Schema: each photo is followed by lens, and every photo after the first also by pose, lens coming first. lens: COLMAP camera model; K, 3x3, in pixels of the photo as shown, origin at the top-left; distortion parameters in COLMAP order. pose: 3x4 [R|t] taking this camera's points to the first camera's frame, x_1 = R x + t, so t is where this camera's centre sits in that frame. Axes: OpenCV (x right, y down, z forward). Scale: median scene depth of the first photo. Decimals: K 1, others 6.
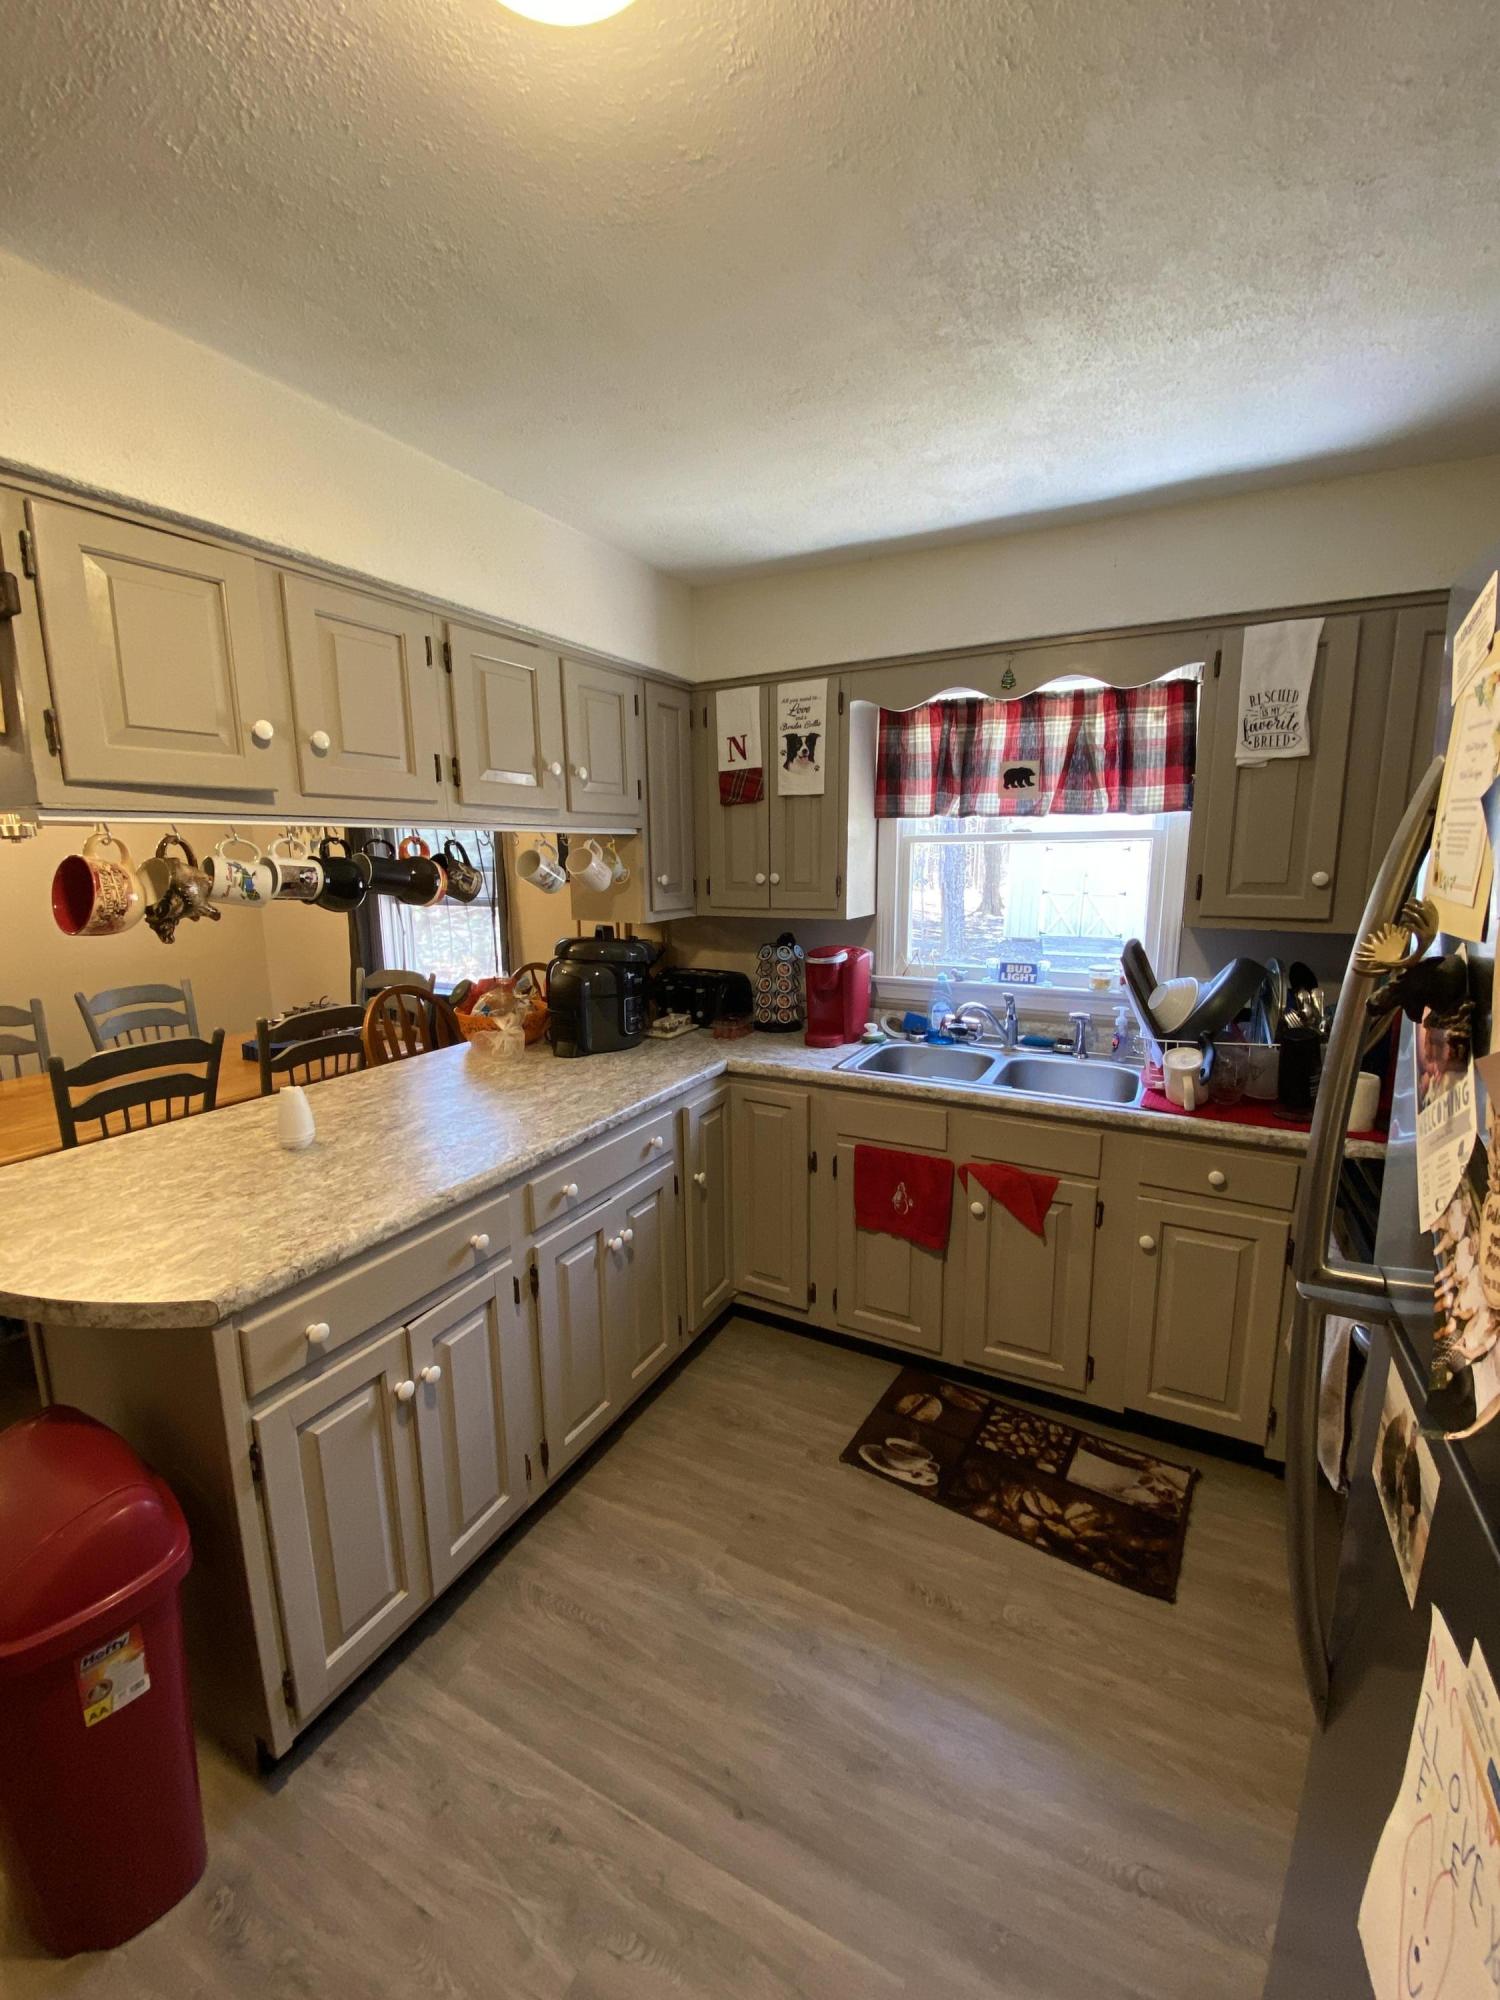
lens RADIAL K [[823.8, 0, 742.7], [0, 823.8, 998.7], [0, 0, 1]] dist [0.065723, -0.045459]
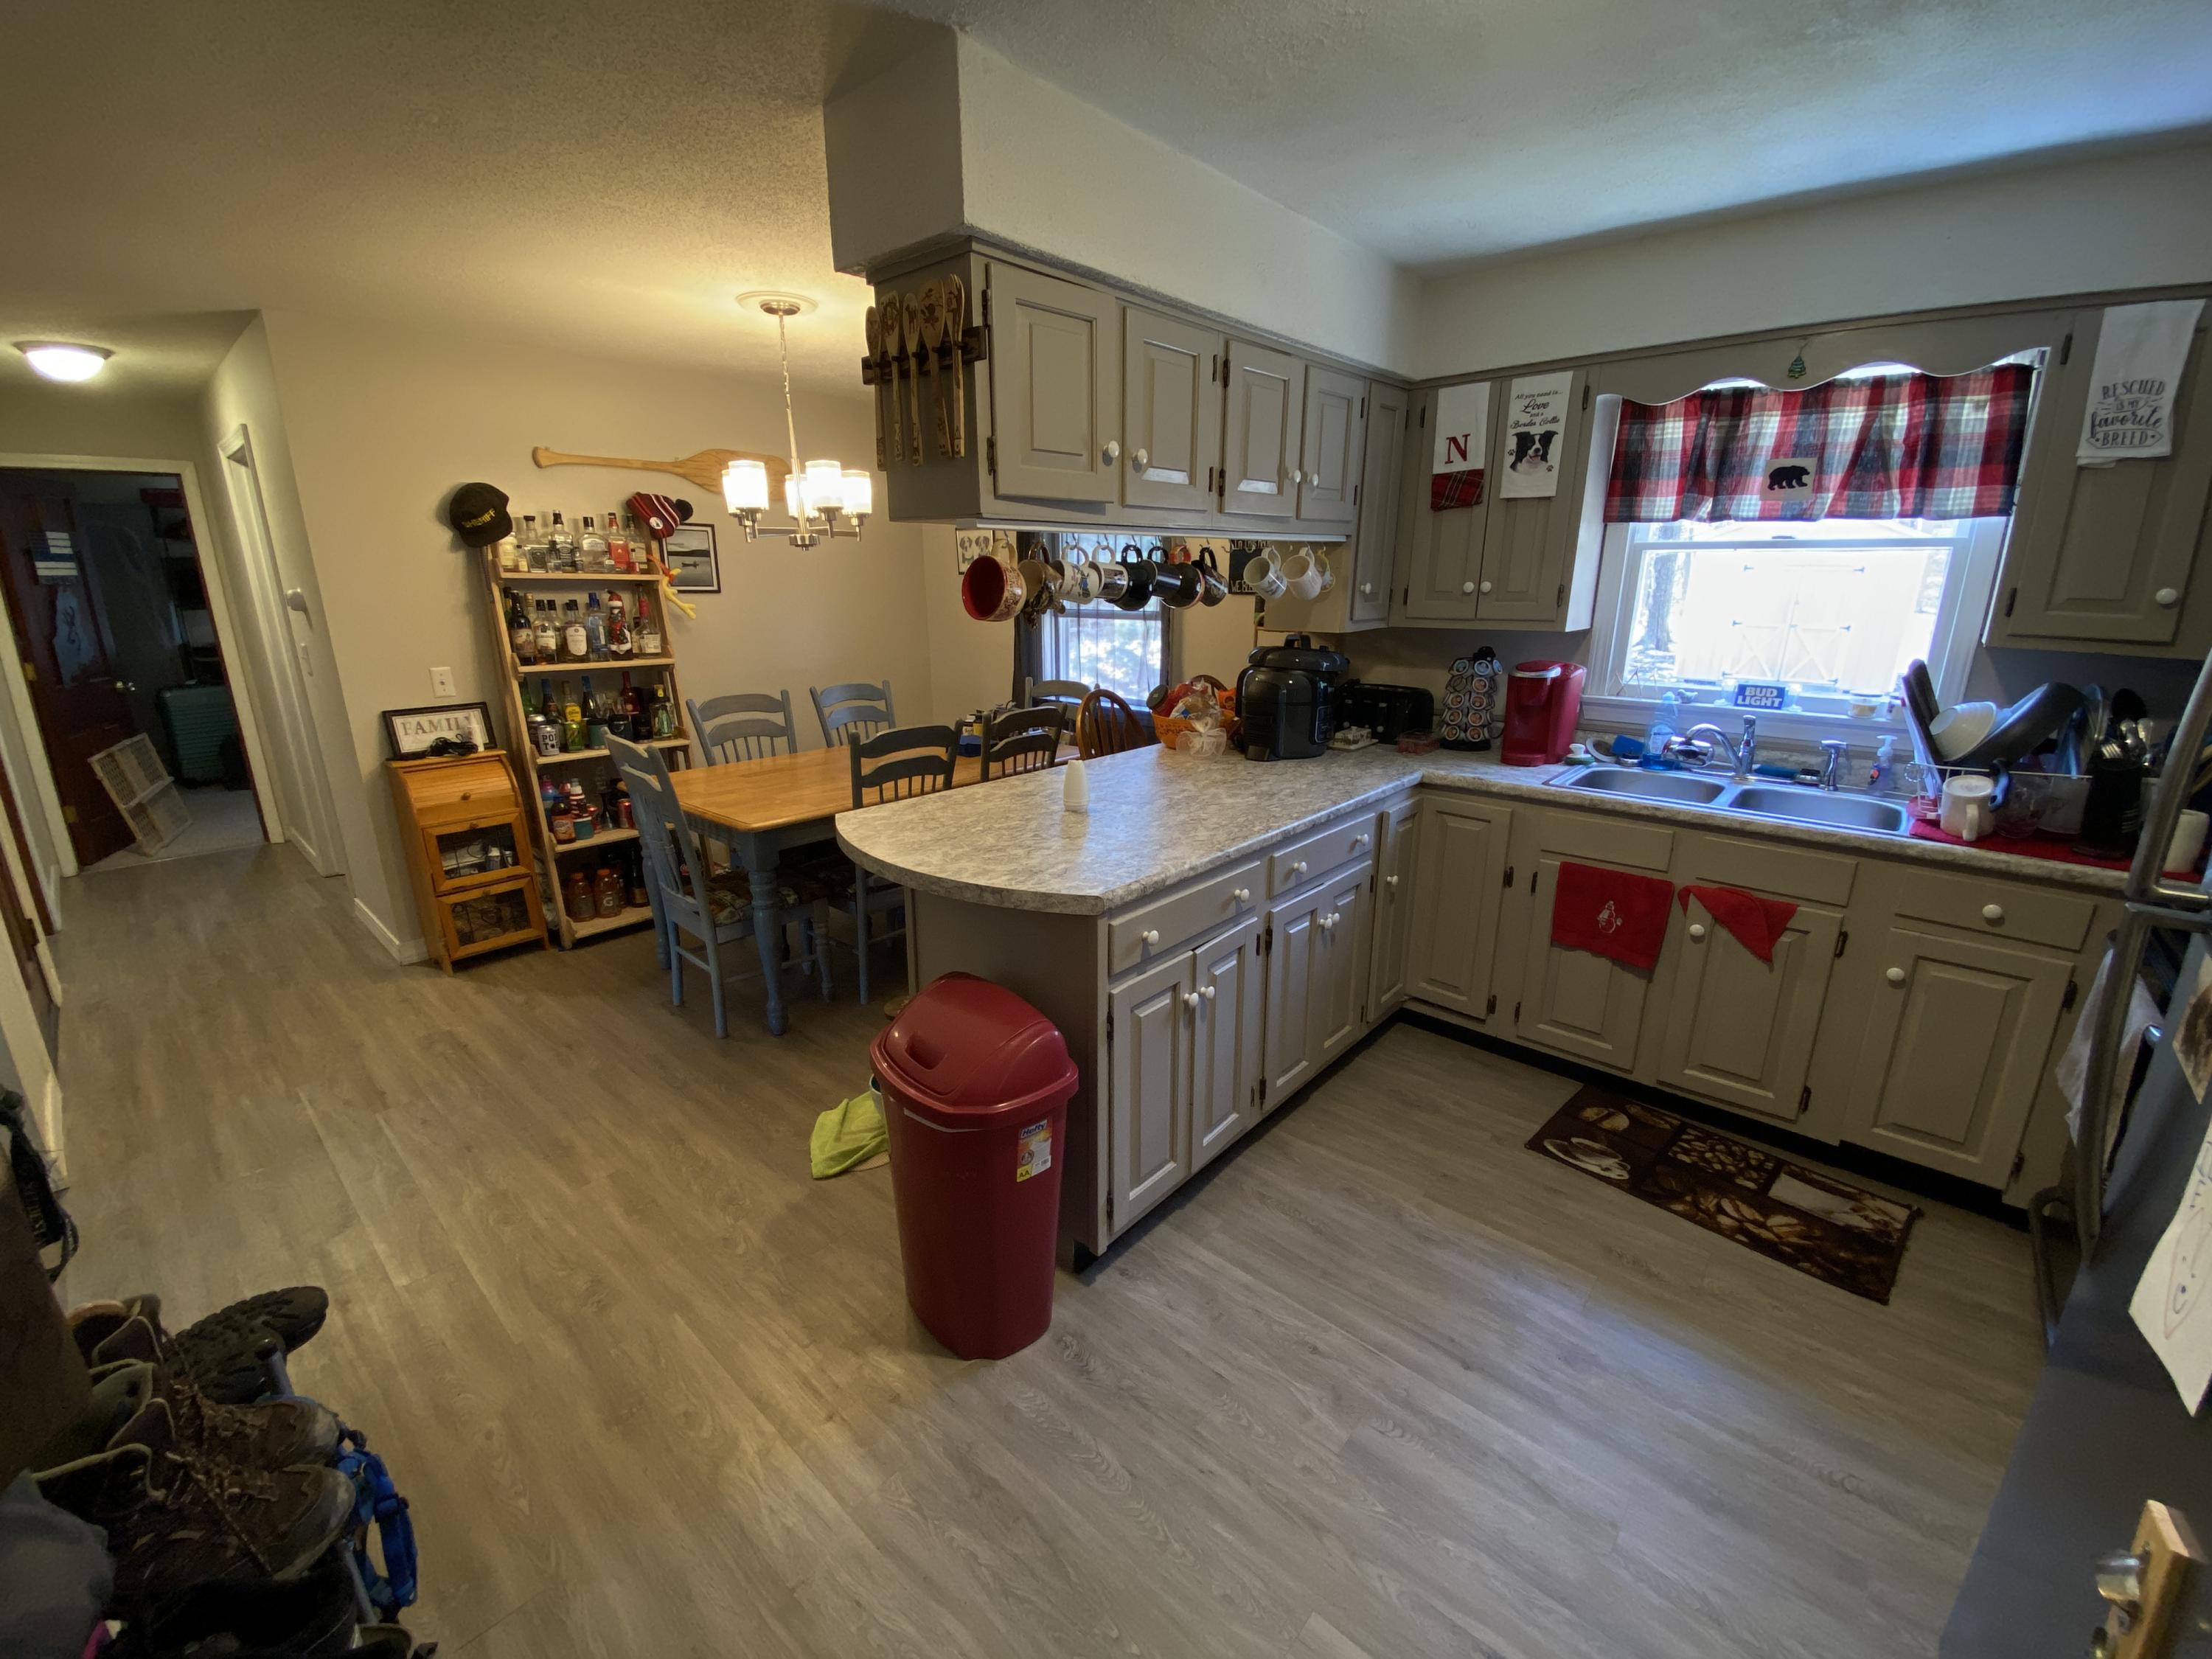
lens RADIAL K [[911.1, 0, 1107.9], [0, 911.1, 828.9], [0, 0, 1]] dist [0.065723, -0.045459]
pose [[0.974016, 0.071313, -0.214960, -0.166934], [-0.049906, 0.993385, 0.103423, 0.053199], [0.220913, -0.090008, 0.971131, -0.209581]]
